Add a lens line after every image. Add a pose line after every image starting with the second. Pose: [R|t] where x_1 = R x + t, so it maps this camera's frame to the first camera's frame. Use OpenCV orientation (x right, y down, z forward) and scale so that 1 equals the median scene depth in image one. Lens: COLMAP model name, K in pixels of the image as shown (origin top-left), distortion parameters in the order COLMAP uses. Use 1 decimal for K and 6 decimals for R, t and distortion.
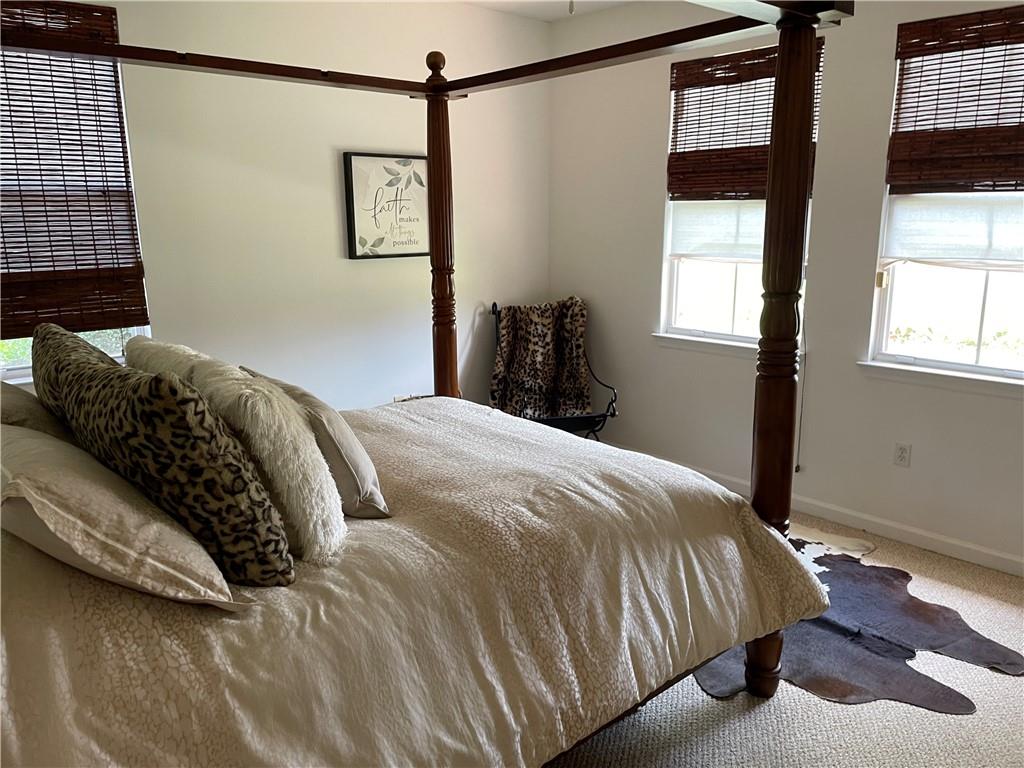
lens RADIAL K [[783.4, 0, 512.0], [0, 783.4, 389.1], [0, 0, 1]] dist [0.033881, 0.002905]
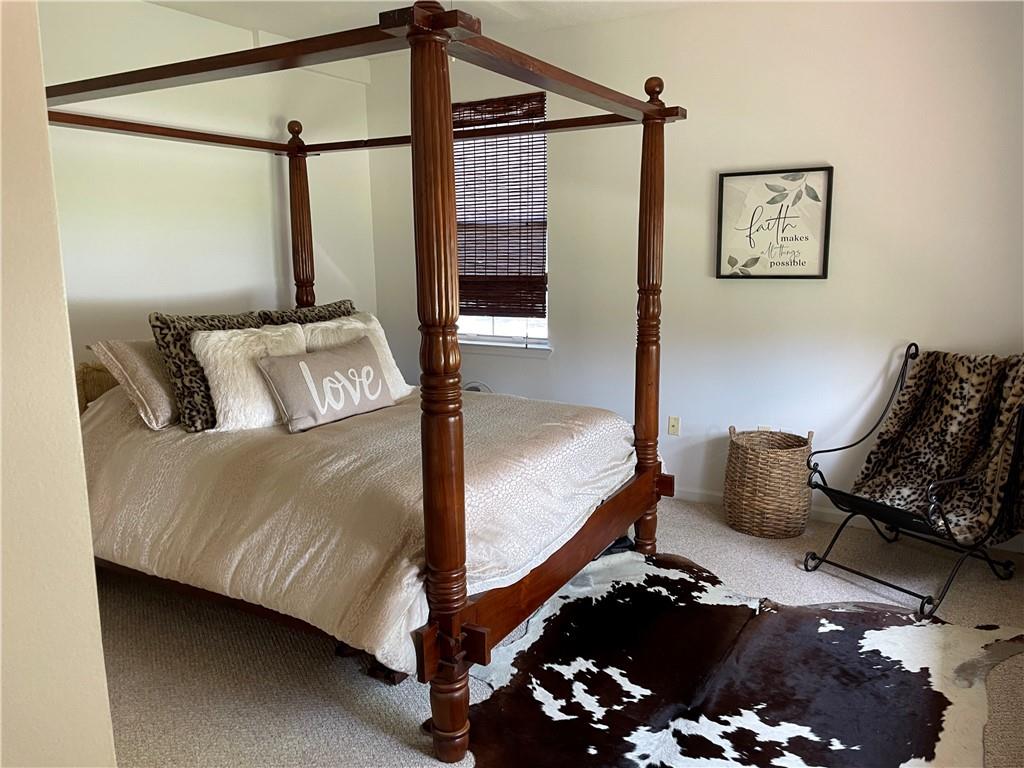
lens RADIAL K [[783.4, 0, 510.4], [0, 783.4, 378.1], [0, 0, 1]] dist [0.033881, 0.002905]
pose [[0.286691, 0.164163, -0.943853, 0.673032], [-0.195420, 0.974515, 0.110138, -0.095613], [0.937880, 0.152873, 0.311465, 0.437117]]
